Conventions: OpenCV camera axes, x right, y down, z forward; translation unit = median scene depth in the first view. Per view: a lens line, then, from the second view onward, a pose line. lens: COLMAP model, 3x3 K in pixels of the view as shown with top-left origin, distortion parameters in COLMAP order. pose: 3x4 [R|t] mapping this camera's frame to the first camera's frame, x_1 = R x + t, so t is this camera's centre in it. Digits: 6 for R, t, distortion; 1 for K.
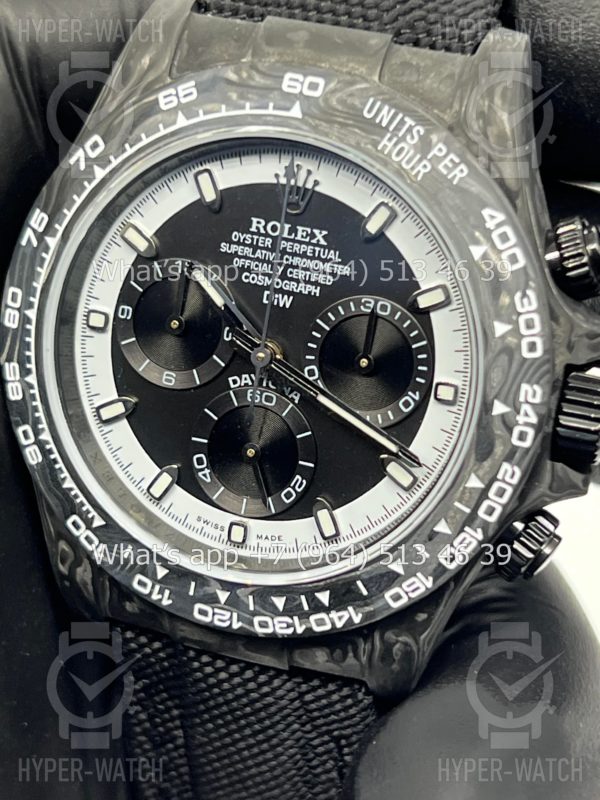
lens RADIAL K [[1875.2, 0, 300.0], [0, 1875.2, 400.0], [0, 0, 1]] dist [0.237432, -0.510176]
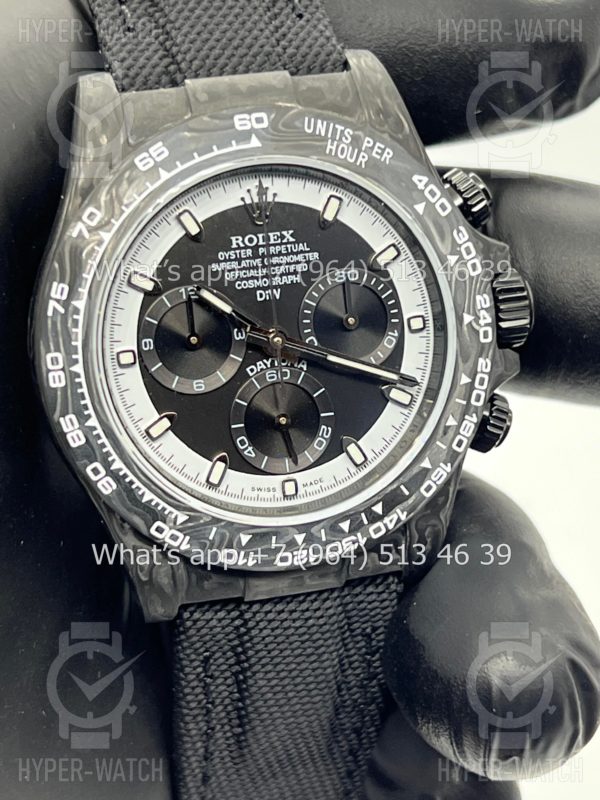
lens RADIAL K [[1875.2, 0, 300.0], [0, 1875.2, 400.0], [0, 0, 1]] dist [0.237432, -0.510176]
pose [[0.835014, -0.297244, 0.463031, -0.590400], [0.324144, 0.945738, 0.022569, -0.009016], [-0.444614, 0.131243, 0.886055, -0.099384]]
